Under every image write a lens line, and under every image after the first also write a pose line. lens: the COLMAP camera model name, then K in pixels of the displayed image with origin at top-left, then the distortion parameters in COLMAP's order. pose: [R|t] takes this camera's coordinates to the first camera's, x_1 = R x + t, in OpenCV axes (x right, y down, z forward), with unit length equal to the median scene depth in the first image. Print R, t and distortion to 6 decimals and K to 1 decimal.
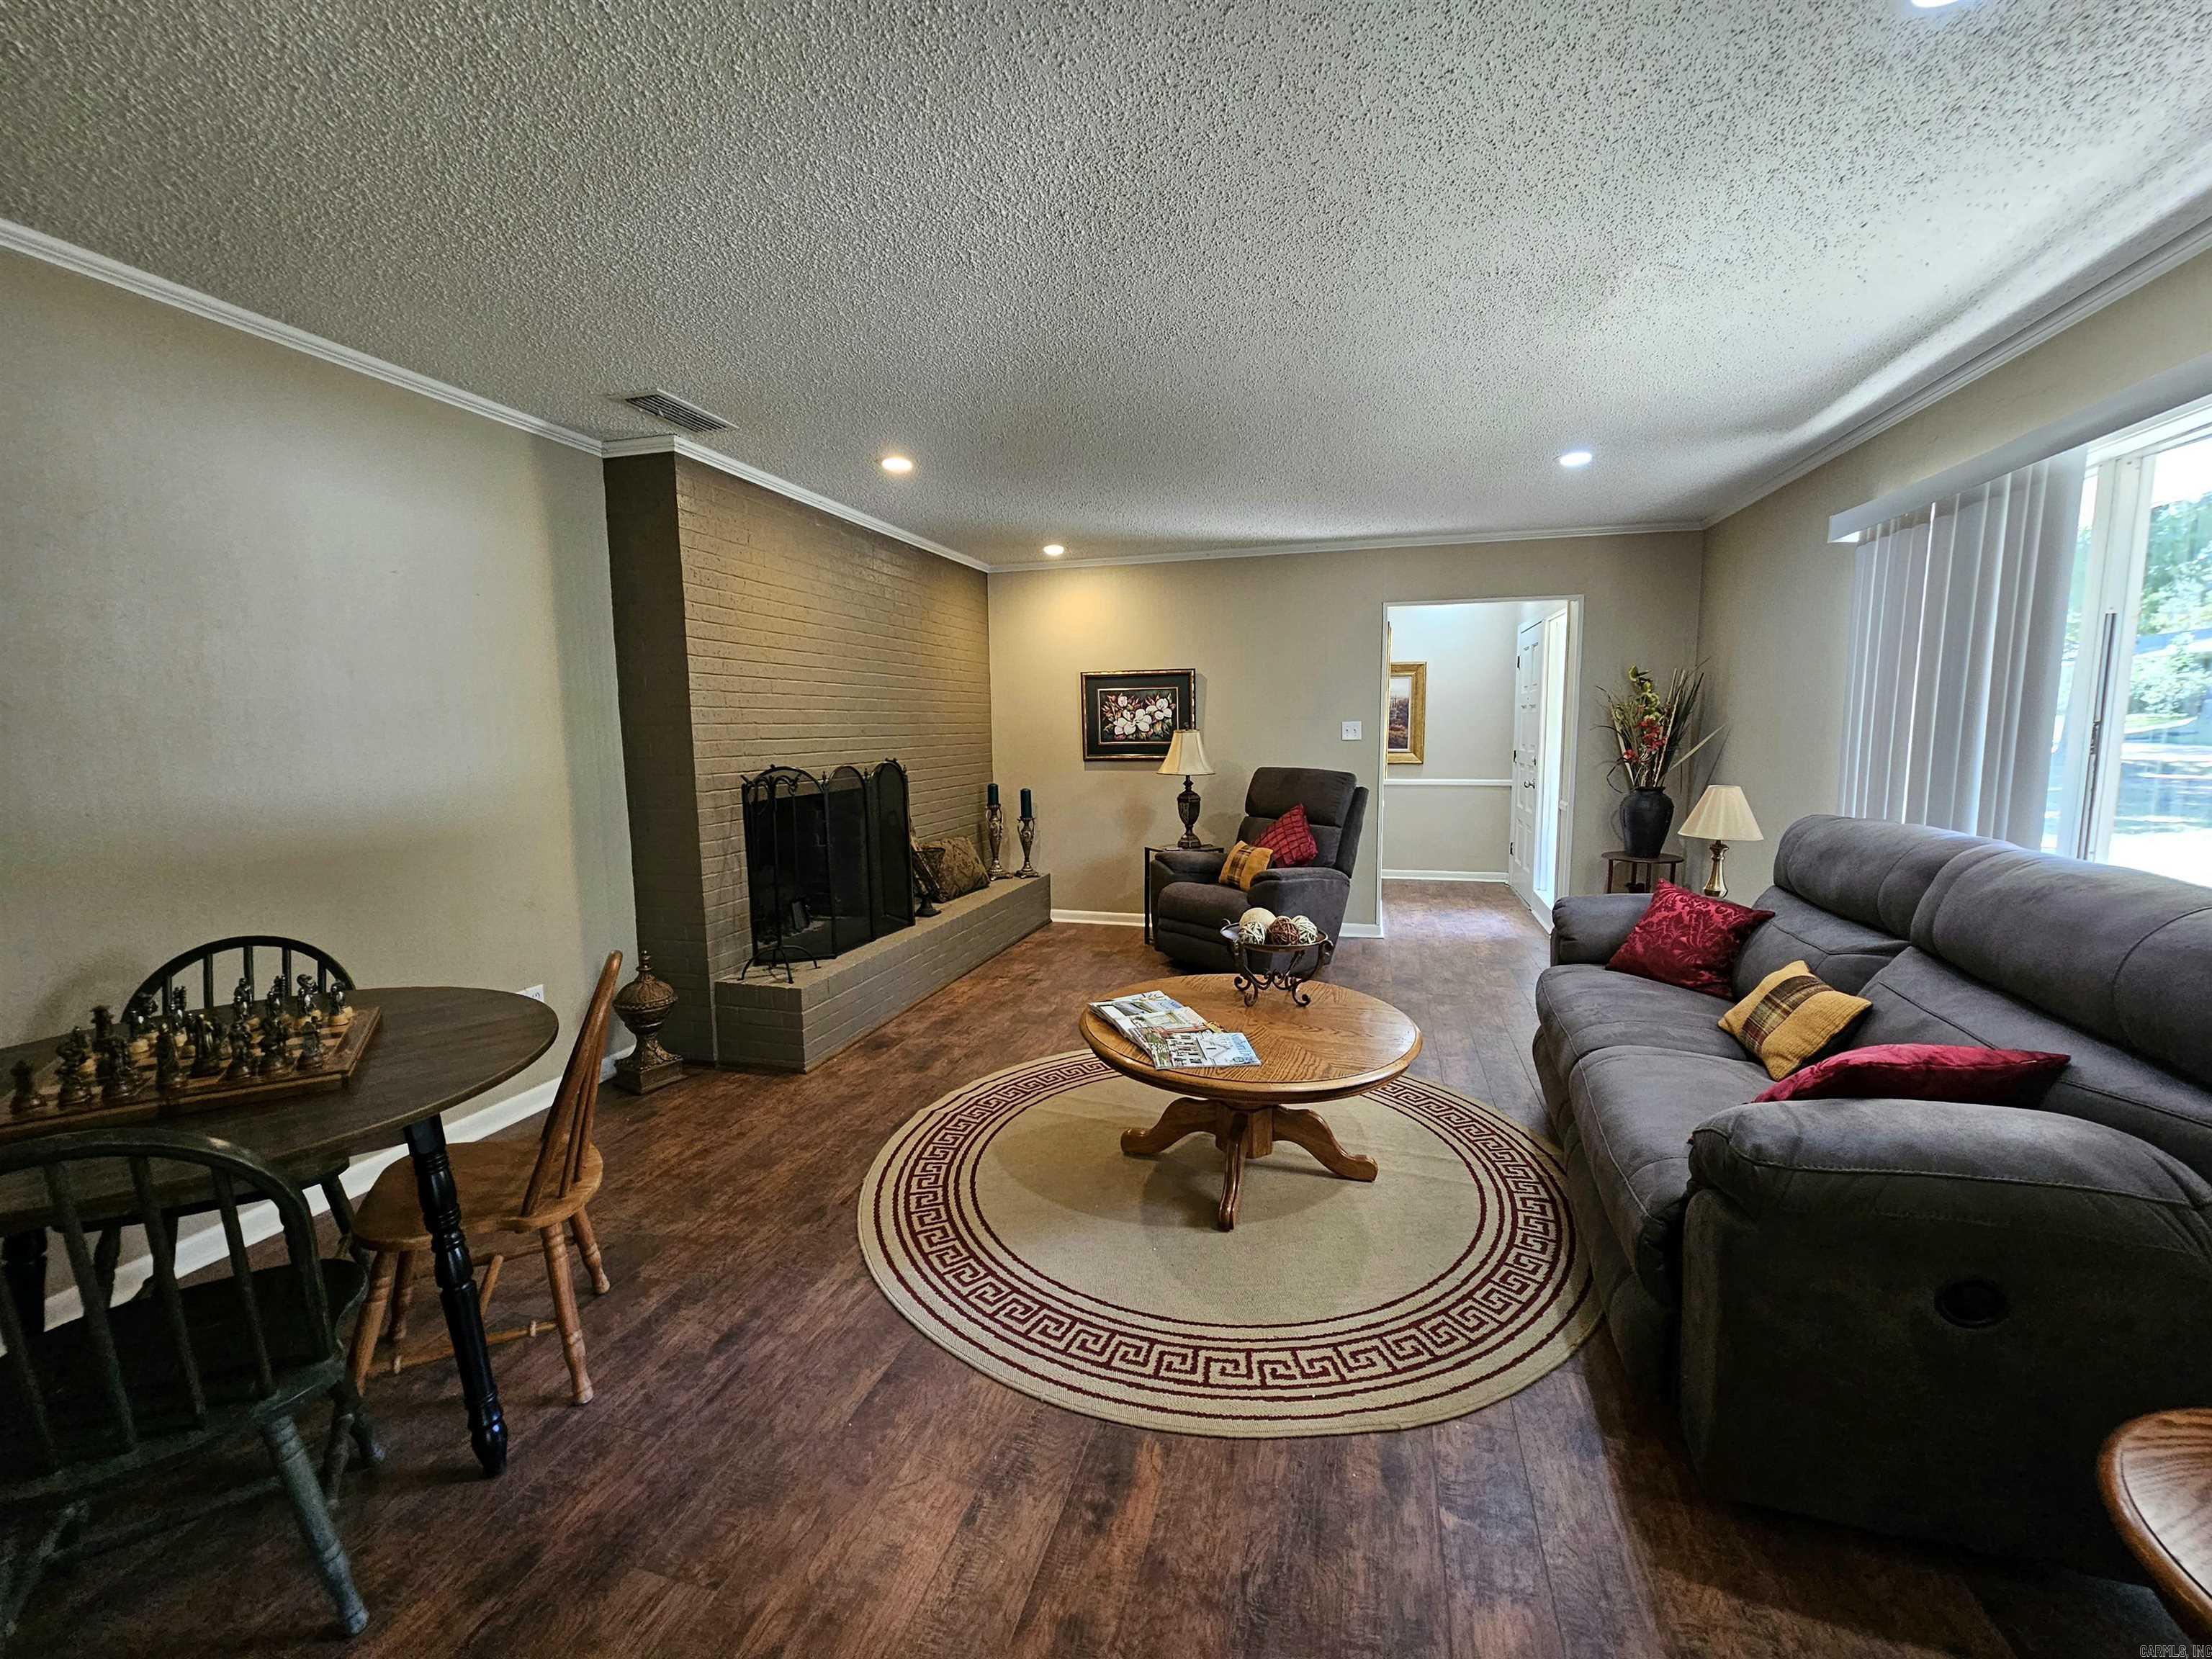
lens RADIAL K [[902.2, 0, 1110.9], [0, 902.2, 832.5], [0, 0, 1]] dist [-0.001041, -0.000870]
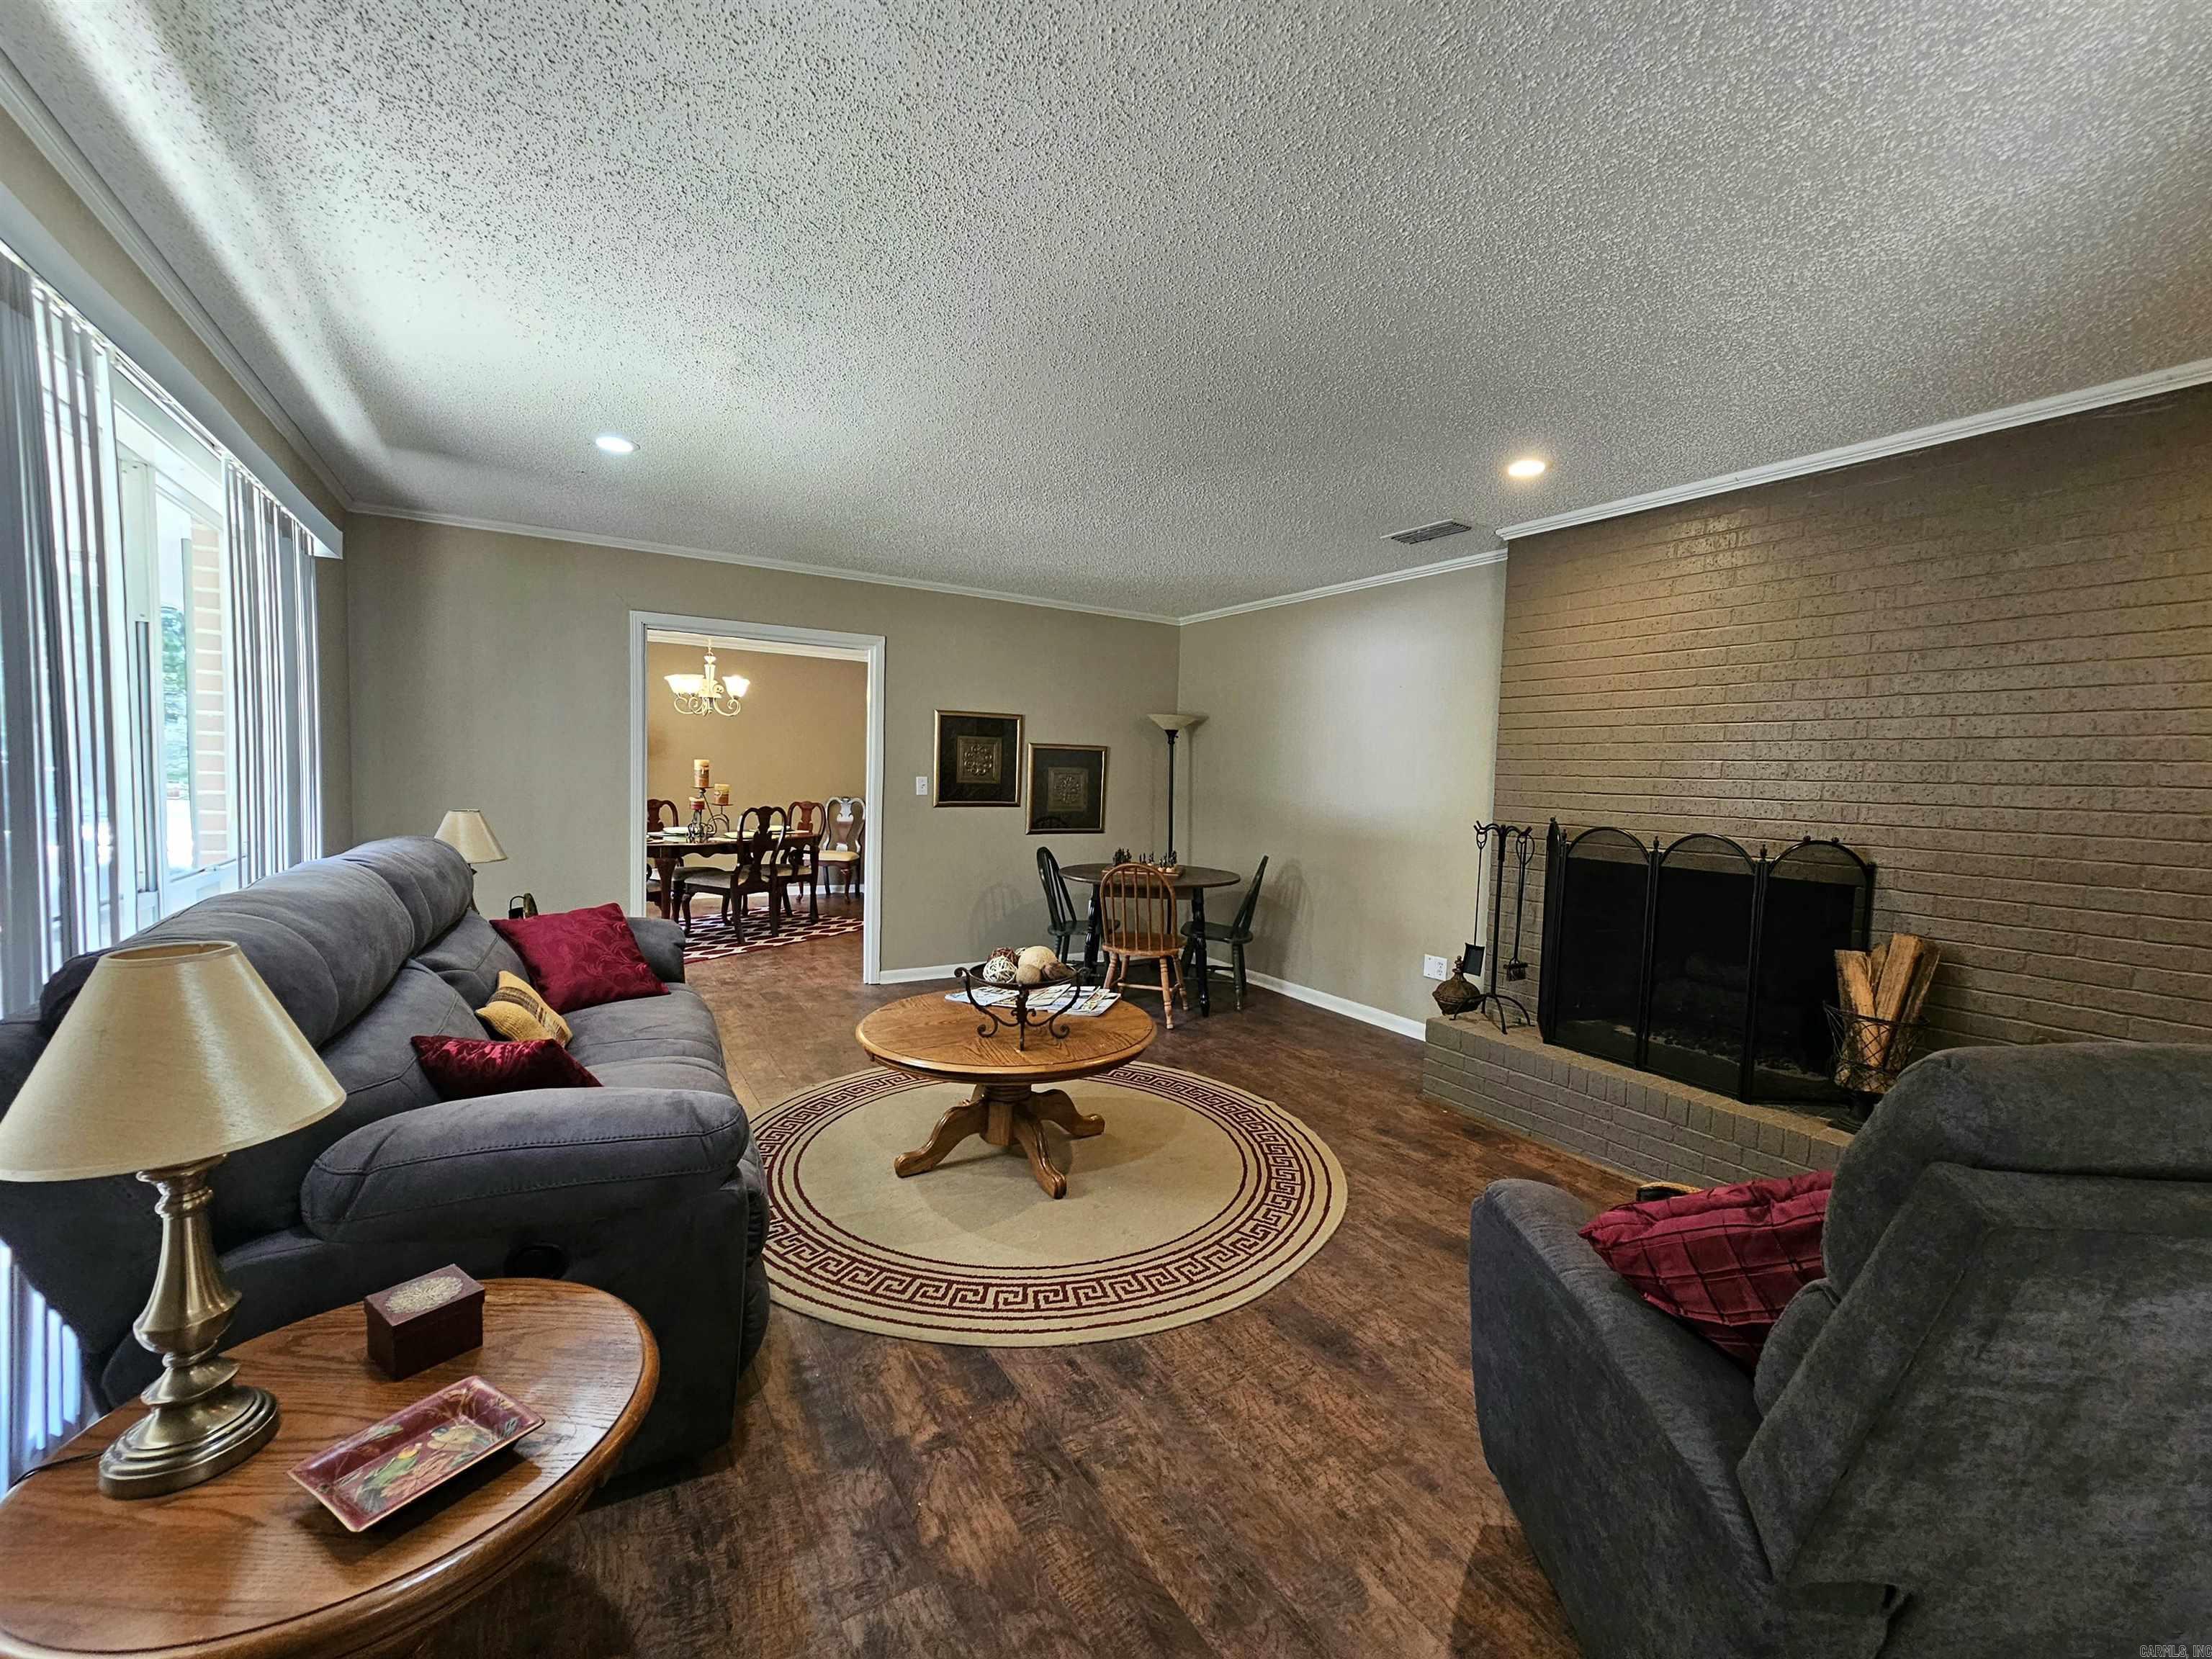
lens RADIAL K [[902.2, 0, 1105.1], [0, 902.2, 831.3], [0, 0, 1]] dist [-0.001041, -0.000870]
pose [[-0.672730, 0.040780, -0.738763, 0.693298], [-0.108876, 0.982154, 0.153359, -0.167625], [0.731834, 0.183603, -0.656285, 1.380292]]
